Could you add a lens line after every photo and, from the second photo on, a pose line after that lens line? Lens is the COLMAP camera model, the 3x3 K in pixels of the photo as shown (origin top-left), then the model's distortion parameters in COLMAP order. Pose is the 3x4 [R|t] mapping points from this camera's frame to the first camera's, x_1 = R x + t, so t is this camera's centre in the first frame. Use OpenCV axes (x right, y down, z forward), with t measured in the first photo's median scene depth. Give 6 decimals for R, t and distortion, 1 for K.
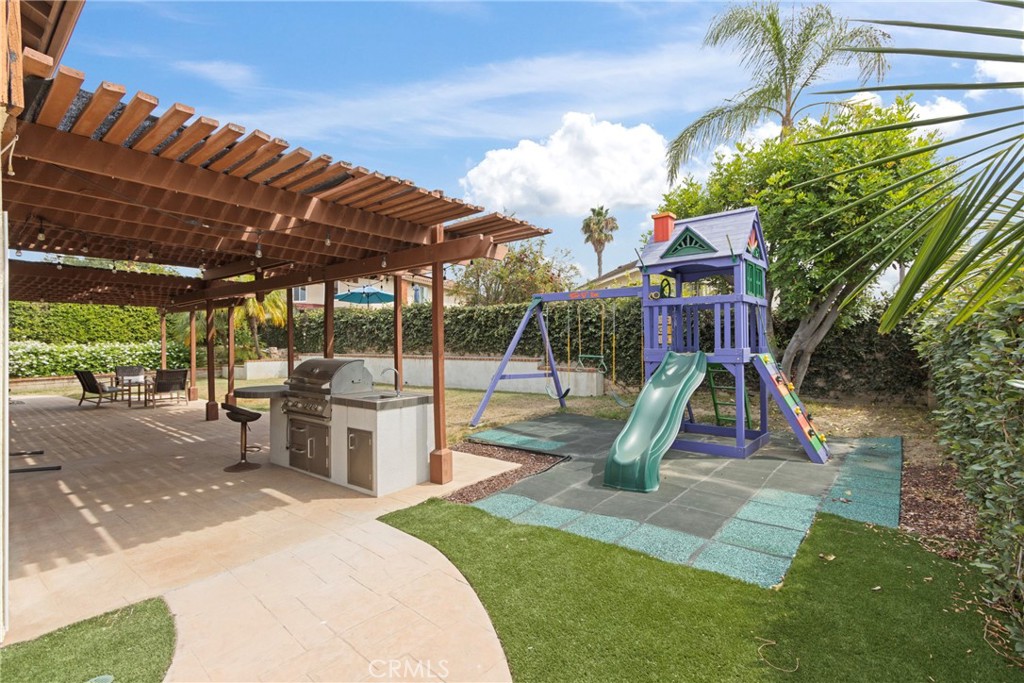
lens RADIAL K [[466.3, 0, 511.8], [0, 466.3, 344.6], [0, 0, 1]] dist [0.013255, -0.005442]
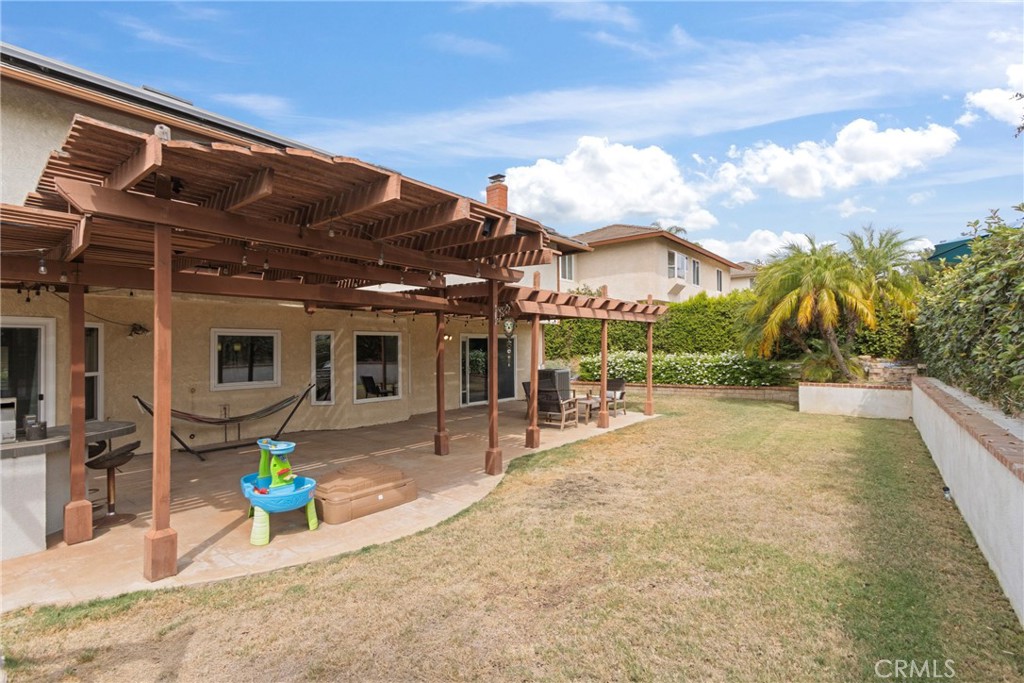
lens RADIAL K [[466.3, 0, 510.3], [0, 466.3, 344.6], [0, 0, 1]] dist [0.013255, -0.005442]
pose [[-0.022195, -0.001976, -0.999752, 0.138008], [0.000750, 0.999998, -0.001993, -0.023814], [0.999753, -0.000794, -0.022193, 0.825152]]
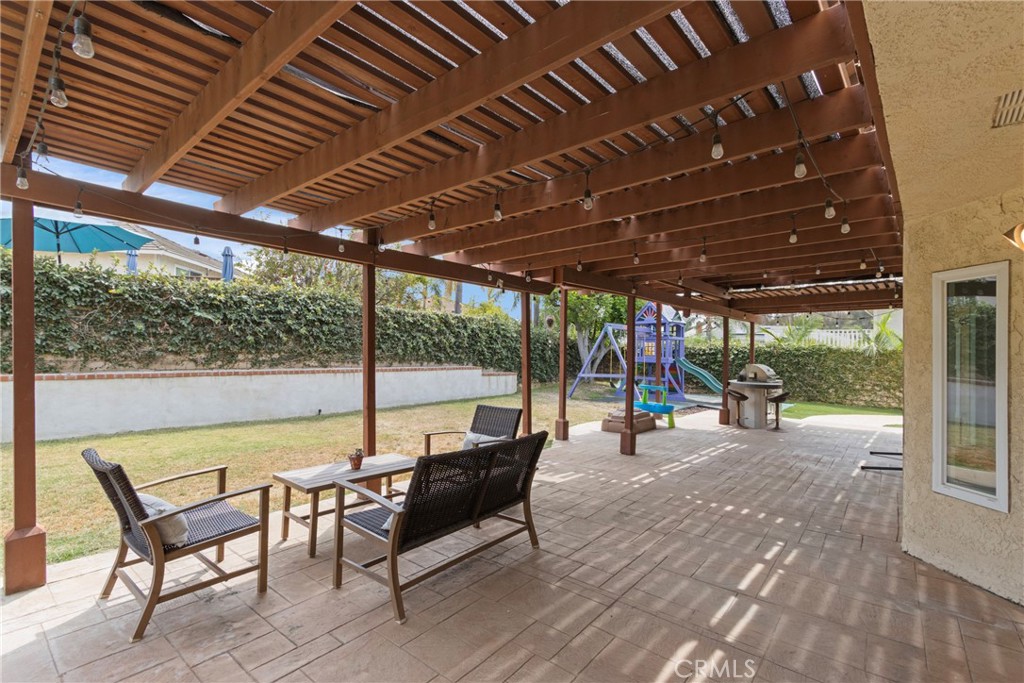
lens RADIAL K [[466.3, 0, 510.5], [0, 466.3, 346.8], [0, 0, 1]] dist [0.013255, -0.005442]
pose [[0.046342, 0.016543, 0.998789, -1.021266], [-0.011074, 0.999810, -0.016046, 0.000476], [-0.998864, -0.010317, 0.046516, 0.836182]]
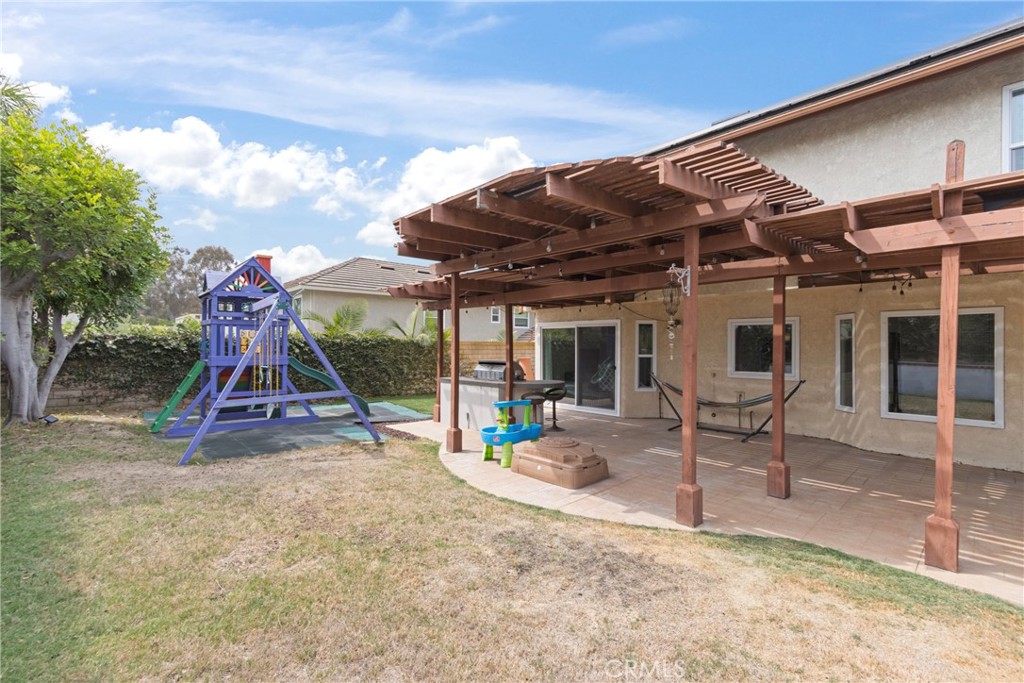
lens RADIAL K [[466.3, 0, 510.1], [0, 466.3, 342.4], [0, 0, 1]] dist [0.013255, -0.005442]
pose [[-0.987940, 0.003370, 0.154799, -0.299582], [0.003468, 0.999994, 0.000363, -0.014533], [-0.154797, 0.000895, -0.987946, 1.150182]]
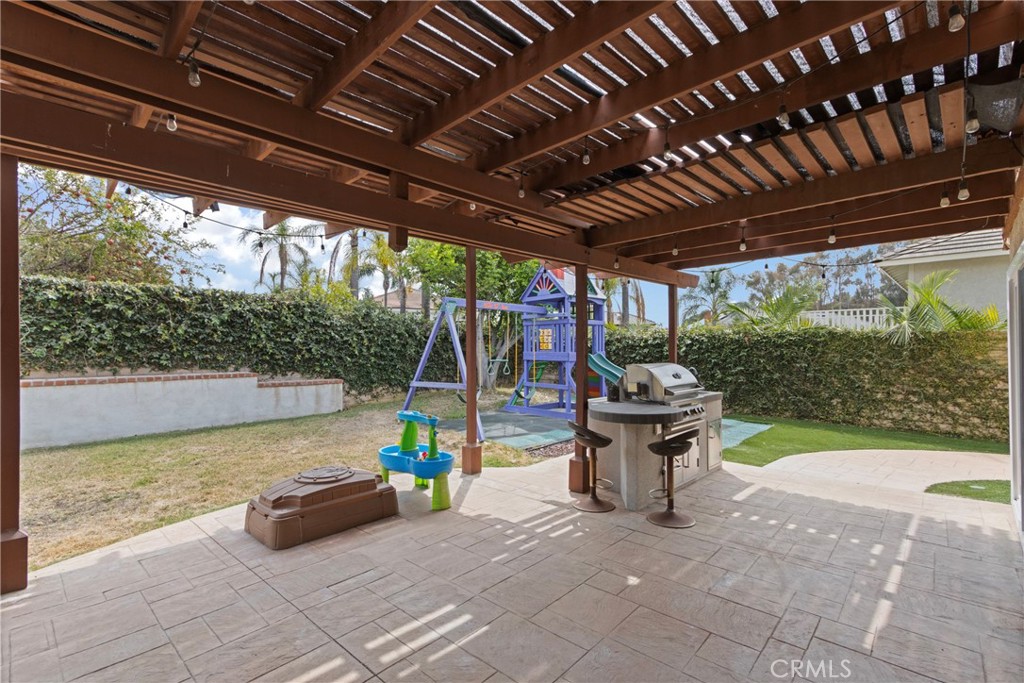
lens RADIAL K [[466.3, 0, 510.4], [0, 466.3, 343.5], [0, 0, 1]] dist [0.013255, -0.005442]
pose [[0.094397, 0.015312, 0.995417, -0.585611], [0.007903, 0.999839, -0.016129, 0.001304], [-0.995503, 0.009389, 0.094261, 0.524365]]
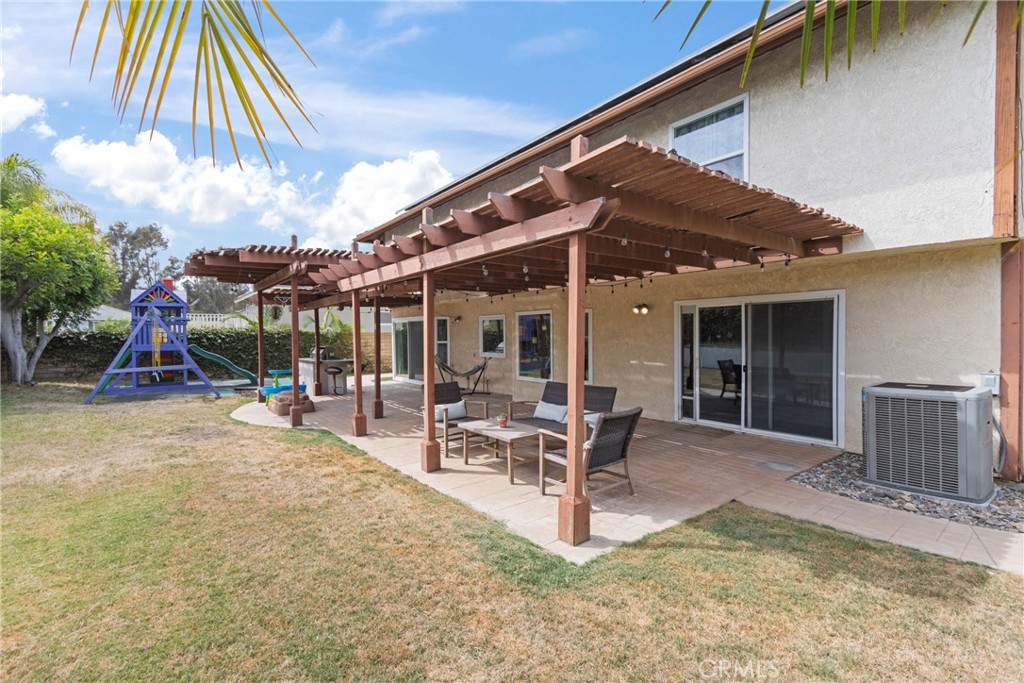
lens RADIAL K [[466.3, 0, 507.8], [0, 466.3, 342.6], [0, 0, 1]] dist [0.013255, -0.005442]
pose [[-0.970849, 0.008925, 0.239527, -0.828058], [0.014945, 0.999616, 0.023329, -0.012950], [-0.239227, 0.026229, -0.970609, 1.368739]]
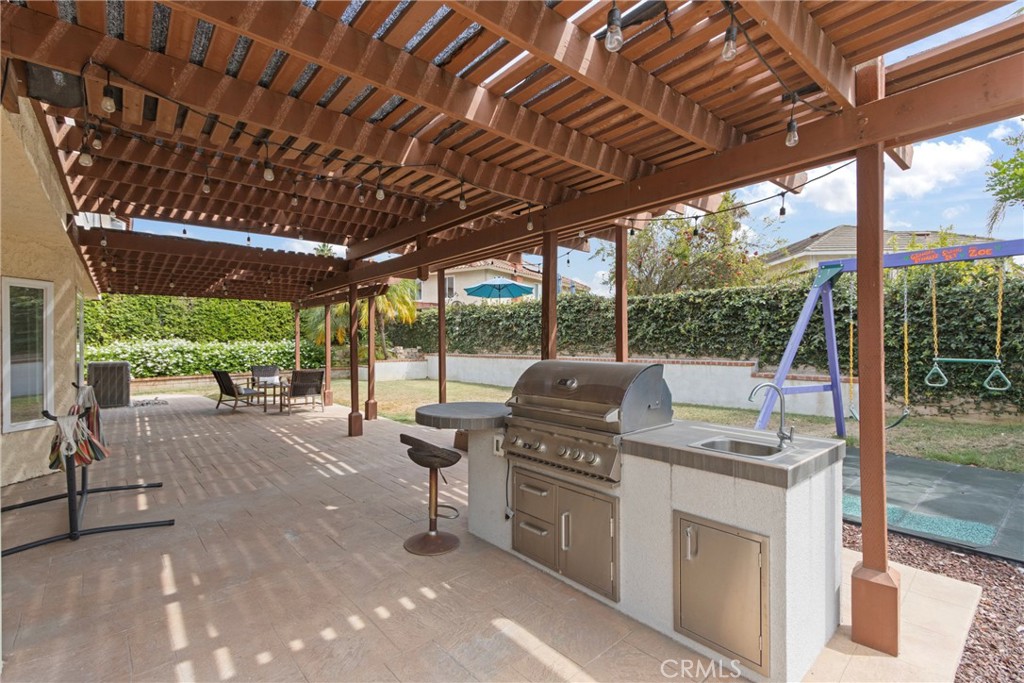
lens RADIAL K [[466.3, 0, 511.9], [0, 466.3, 344.9], [0, 0, 1]] dist [0.013255, -0.005442]
pose [[0.980508, 0.002268, -0.196465, -0.160572], [-0.002728, 0.999994, -0.002074, 0.005551], [0.196459, 0.002569, 0.980509, 0.196243]]
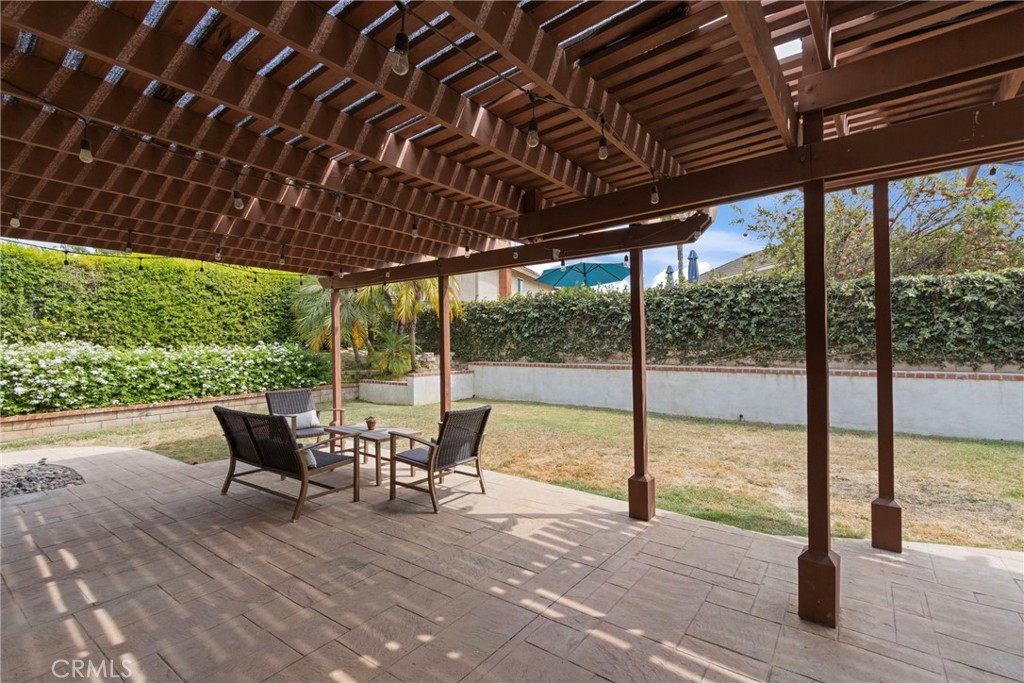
lens RADIAL K [[466.3, 0, 510.6], [0, 466.3, 344.3], [0, 0, 1]] dist [0.013255, -0.005442]
pose [[0.999997, -0.000420, 0.002505, -0.595937], [0.000446, 0.999948, -0.010169, 0.001358], [-0.002501, 0.010170, 0.999945, 0.520162]]
